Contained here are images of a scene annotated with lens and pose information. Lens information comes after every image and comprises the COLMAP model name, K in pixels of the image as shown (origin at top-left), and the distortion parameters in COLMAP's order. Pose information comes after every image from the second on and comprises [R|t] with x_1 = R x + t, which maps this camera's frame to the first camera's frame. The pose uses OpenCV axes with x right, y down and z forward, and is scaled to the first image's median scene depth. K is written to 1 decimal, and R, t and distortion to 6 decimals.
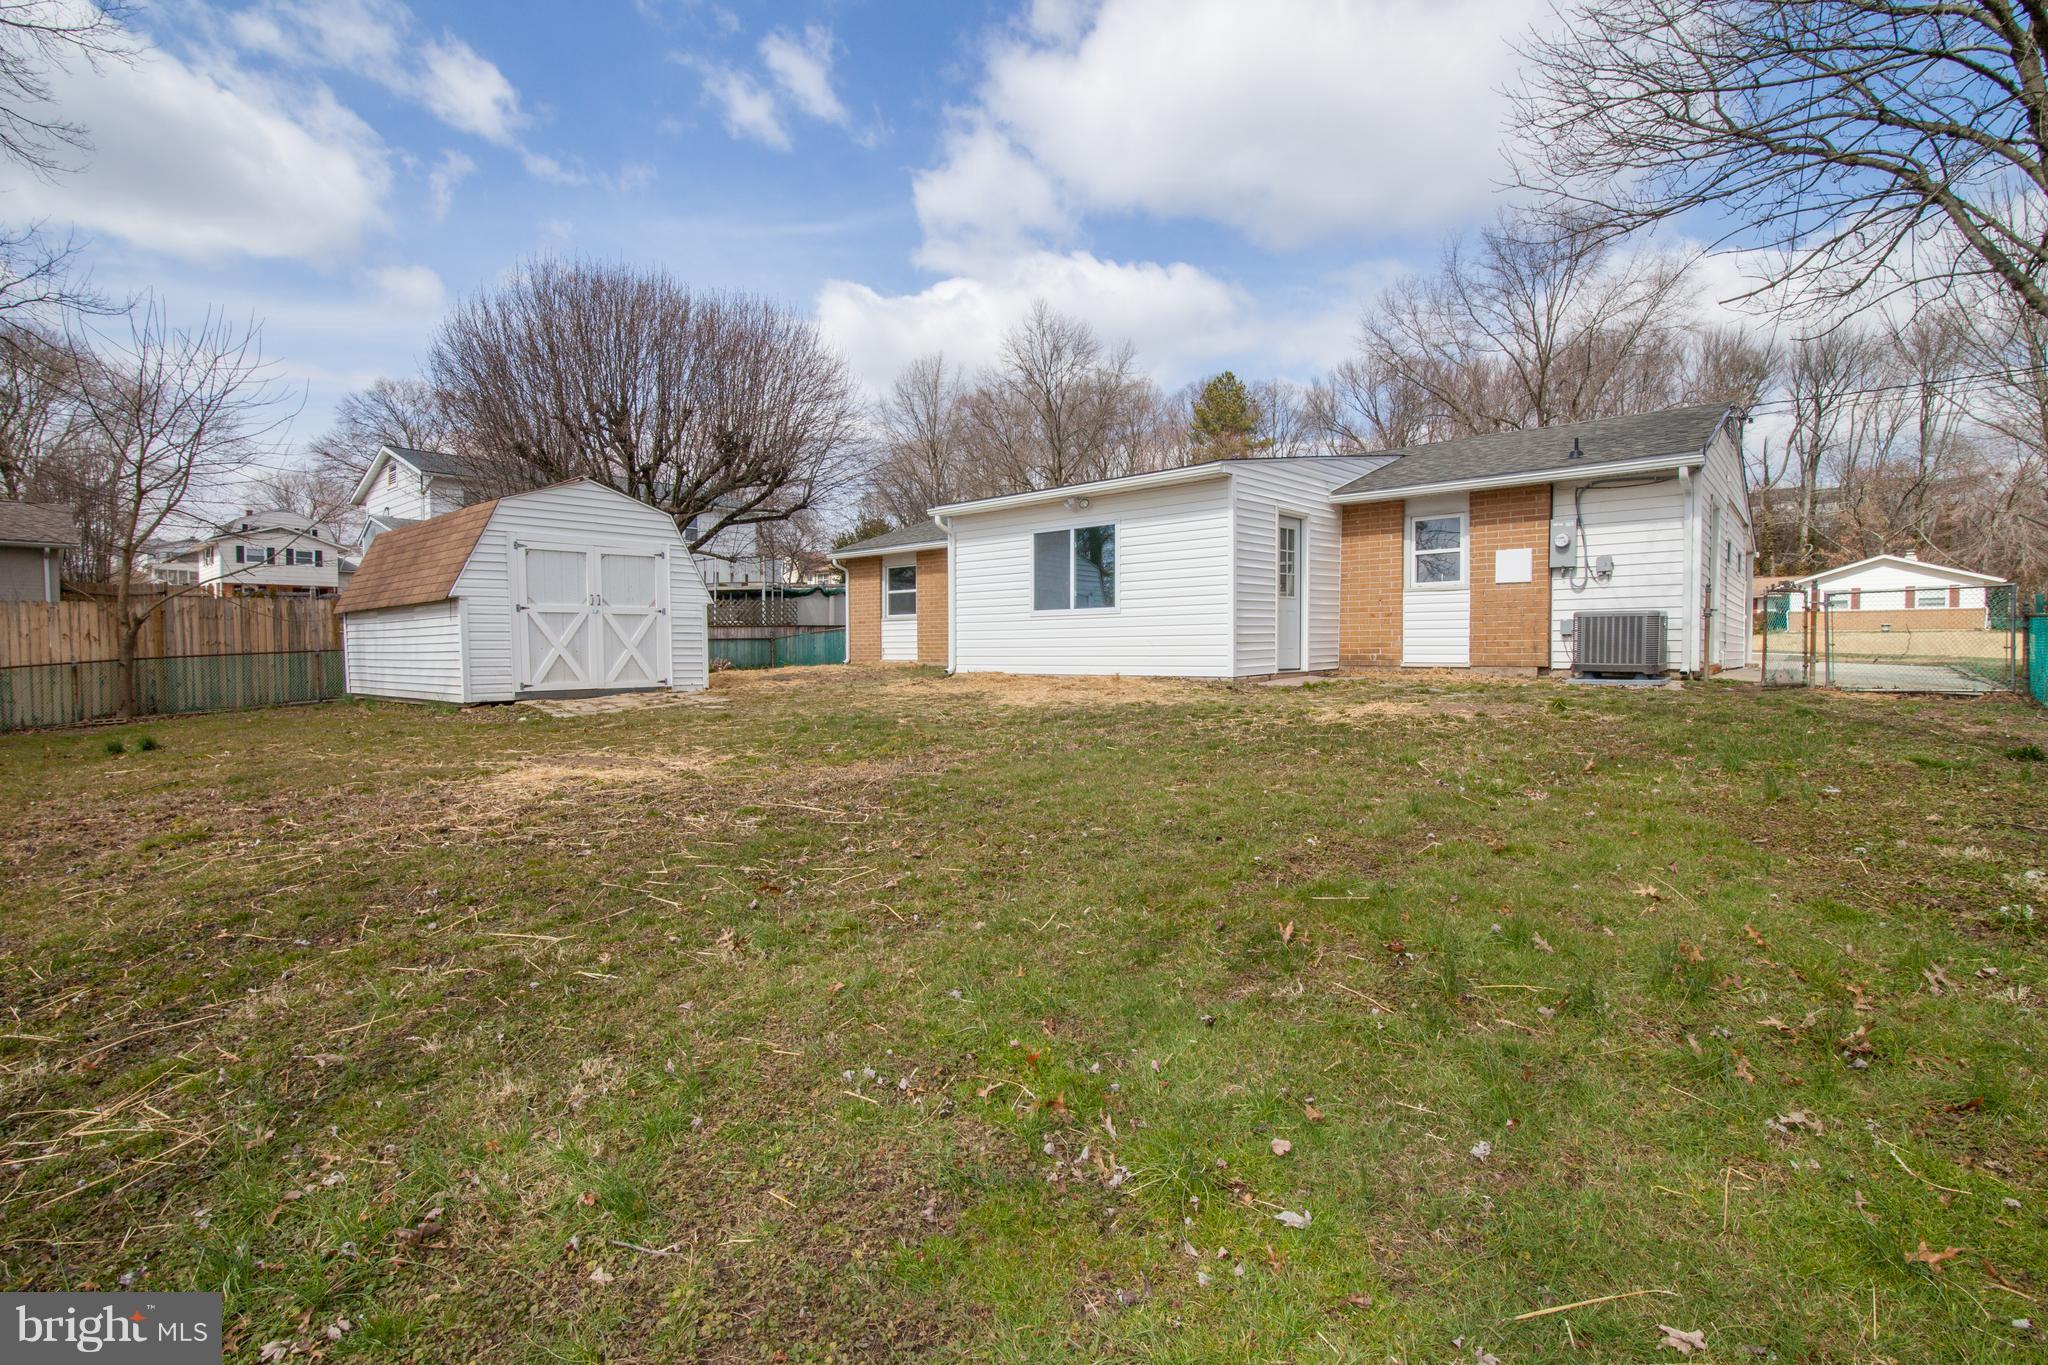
lens RADIAL K [[905.4, 0, 1074.1], [0, 905.4, 644.9], [0, 0, 1]] dist [-0.017897, 0.000052]
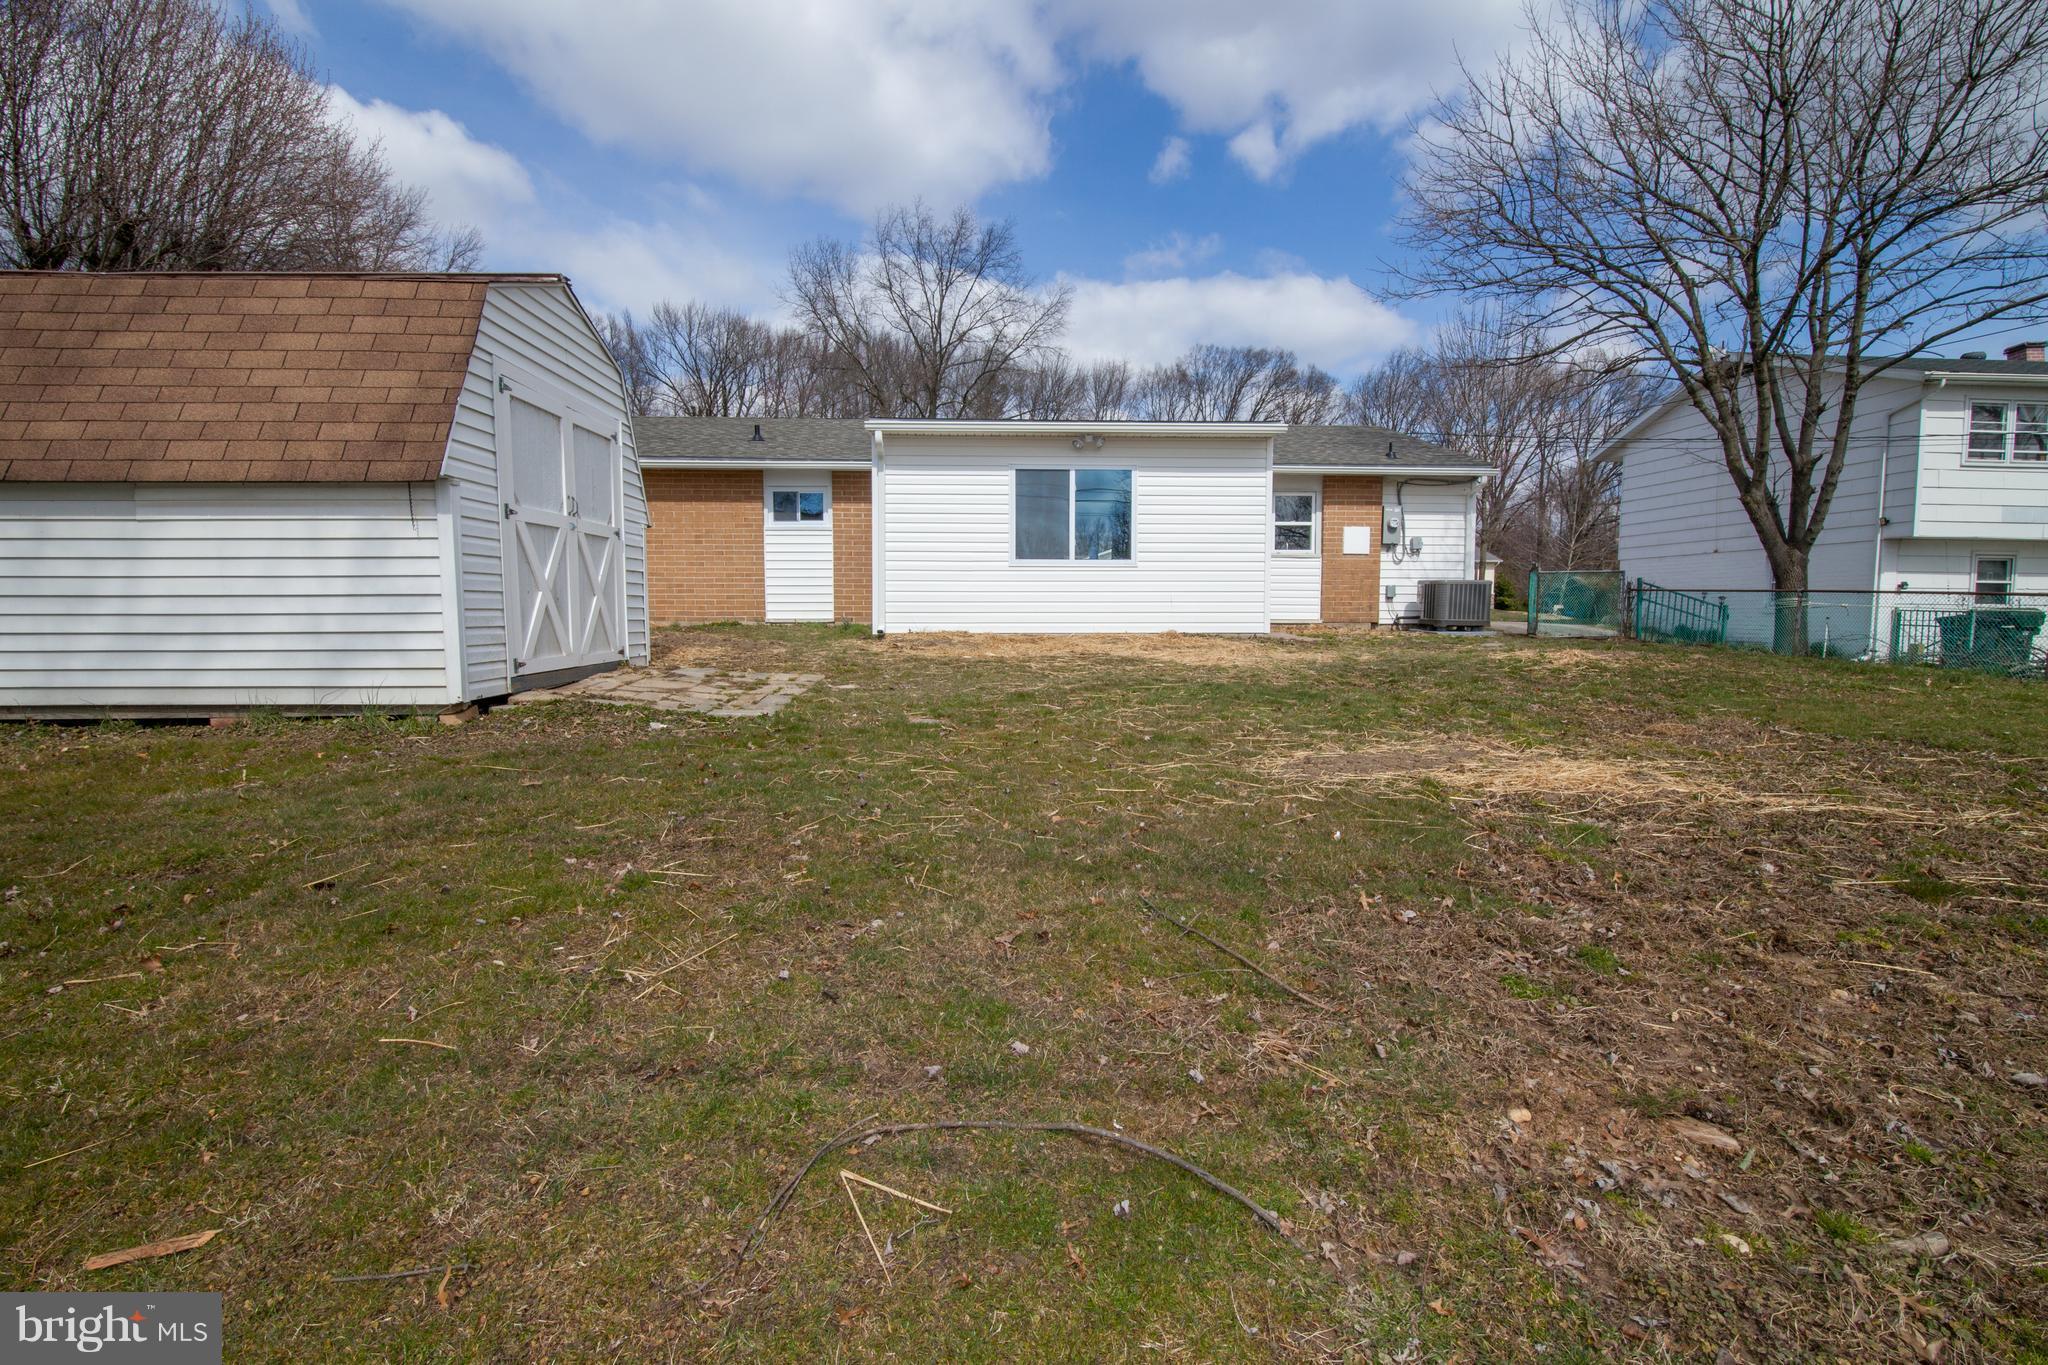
lens RADIAL K [[925.7, 0, 1016.9], [0, 925.7, 619.3], [0, 0, 1]] dist [-0.020871, 0.000615]
pose [[0.729688, -0.000656, 0.683780, -0.687717], [-0.008528, 0.999913, 0.010060, 0.010876], [-0.683727, -0.013172, 0.729619, 0.385958]]
